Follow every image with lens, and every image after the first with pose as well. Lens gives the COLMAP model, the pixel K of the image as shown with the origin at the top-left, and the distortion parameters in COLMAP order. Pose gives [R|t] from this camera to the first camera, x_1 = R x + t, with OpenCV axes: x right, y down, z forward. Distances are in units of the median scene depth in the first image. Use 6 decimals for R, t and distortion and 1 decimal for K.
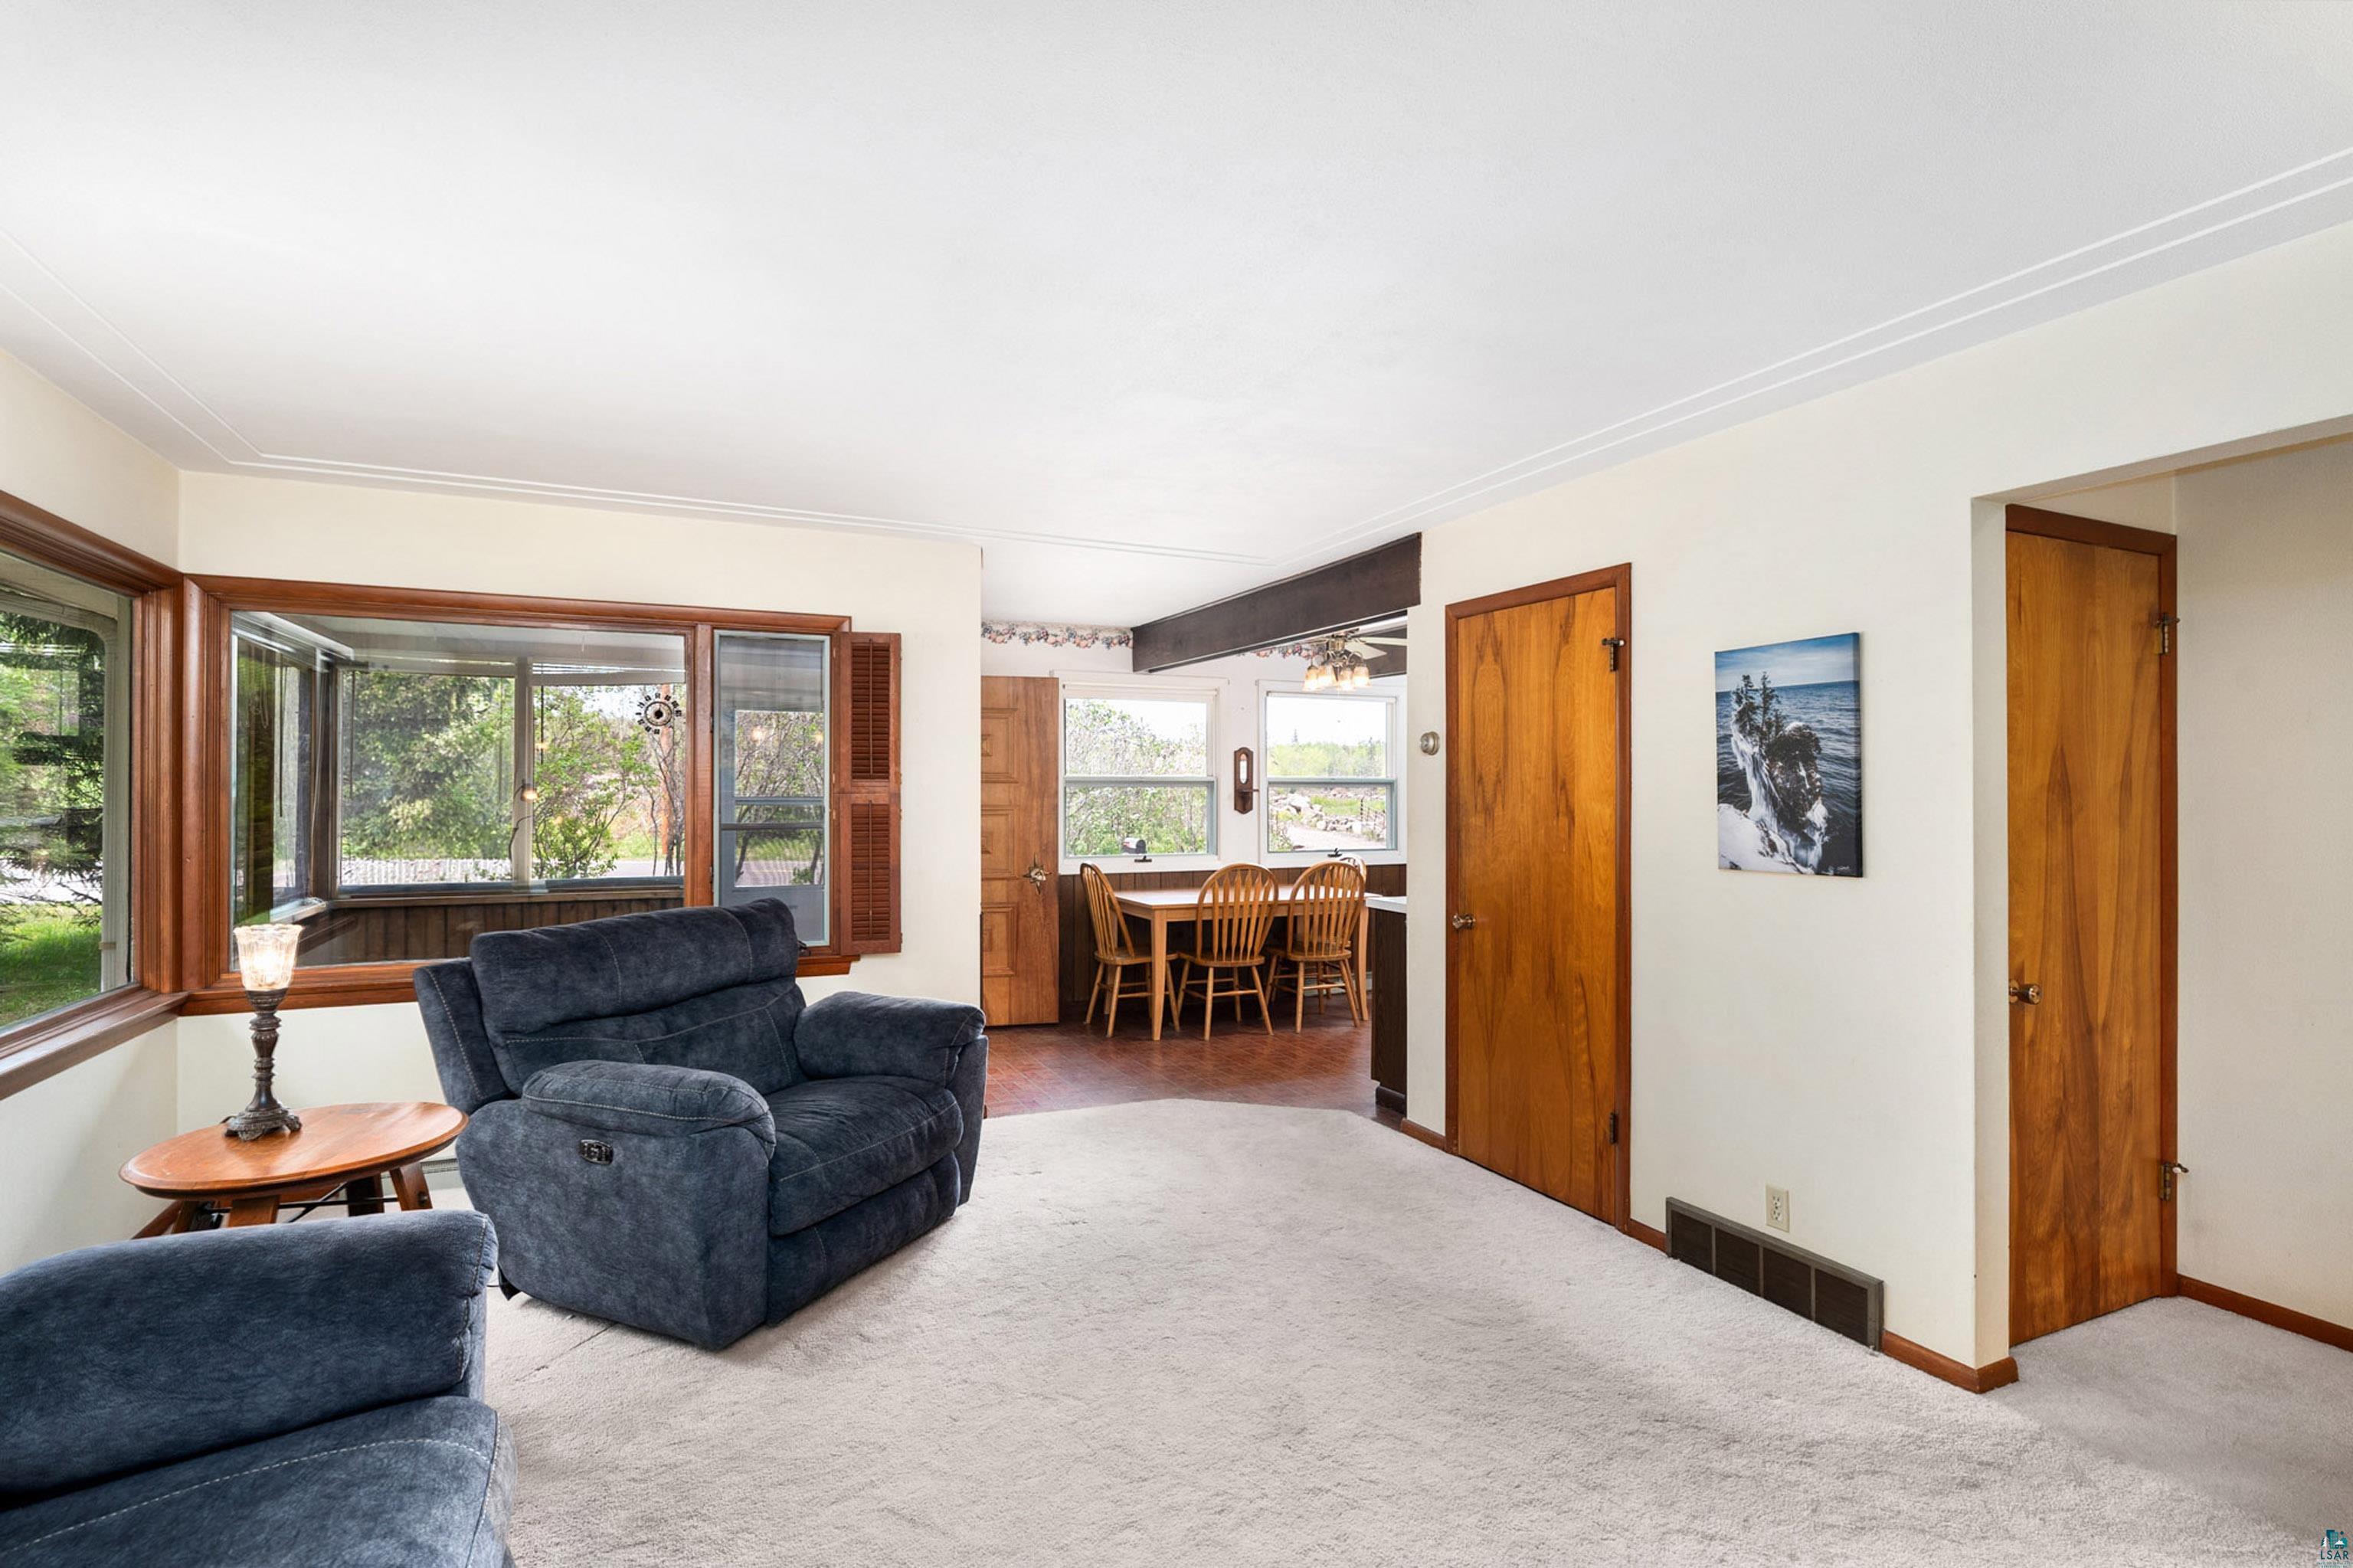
lens RADIAL K [[1127.6, 0, 1180.5], [0, 1127.6, 779.8], [0, 0, 1]] dist [-0.009887, 0.001156]
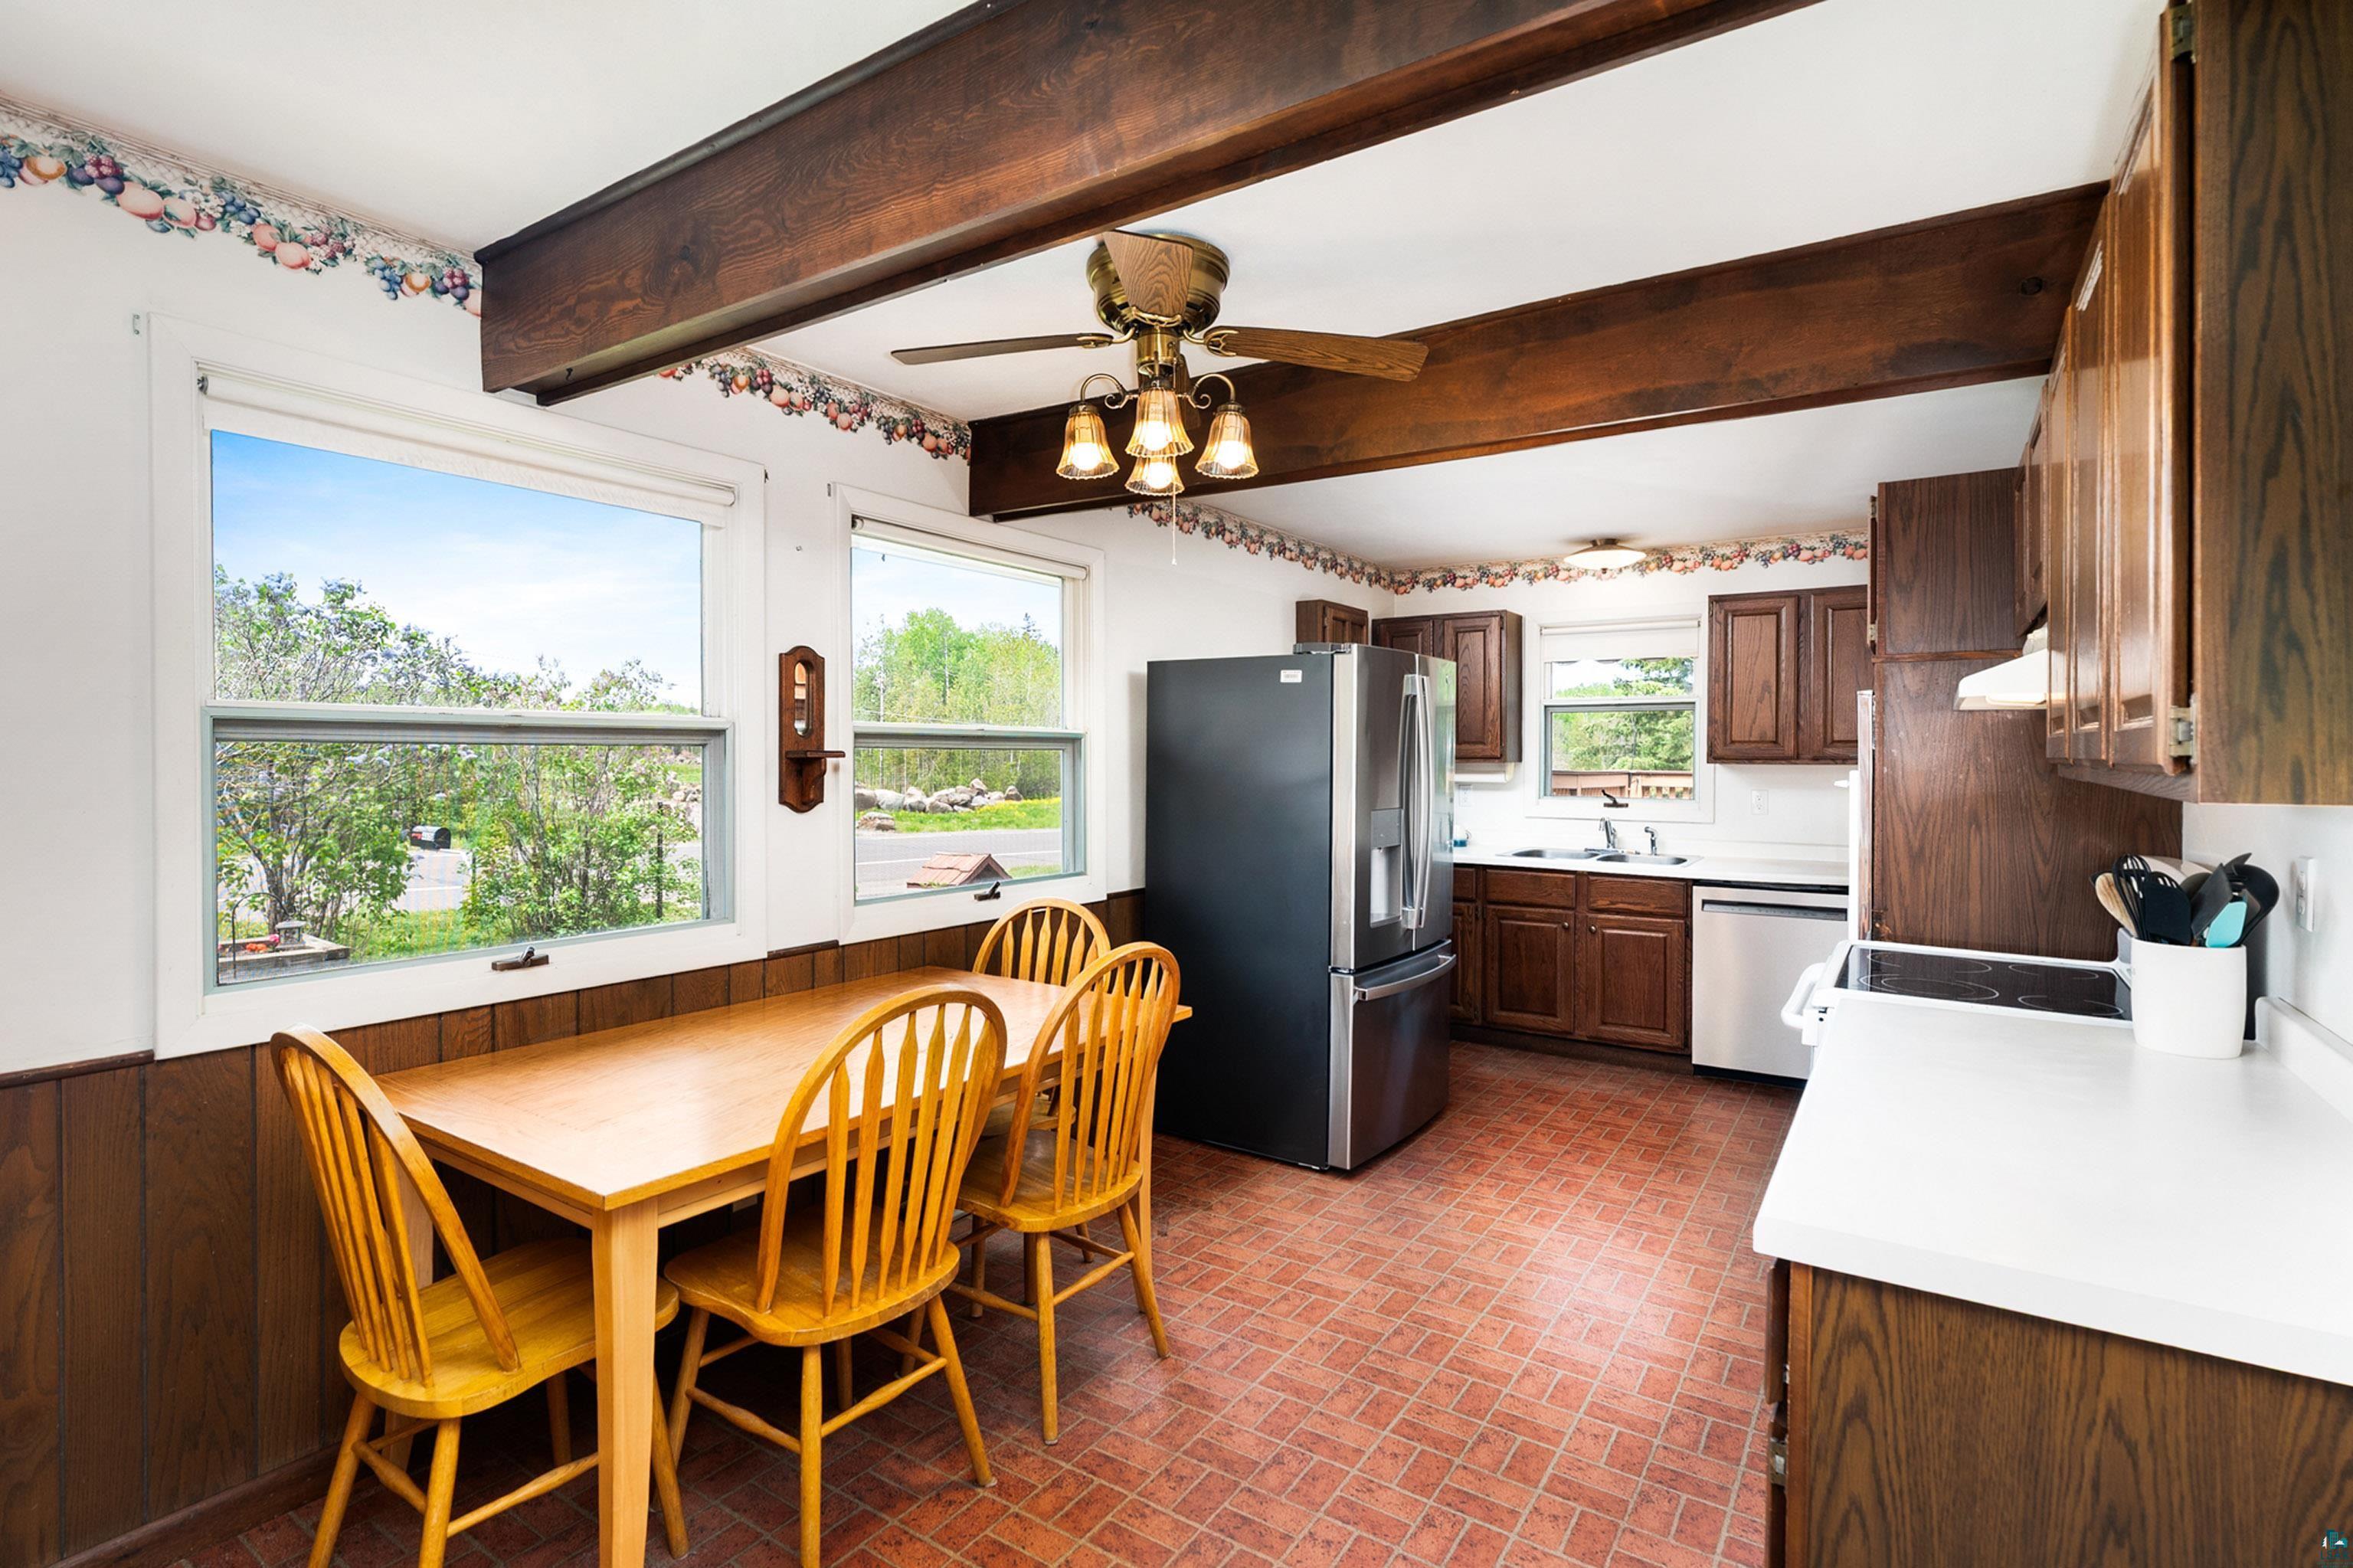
lens RADIAL K [[1085.7, 0, 1153.2], [0, 1085.7, 770.5], [0, 0, 1]] dist [-0.008348, 0.000512]
pose [[0.849387, -0.005141, 0.527745, -0.042529], [-0.007132, 0.999749, 0.021218, 0.006234], [-0.527722, -0.021786, 0.849138, 0.623019]]
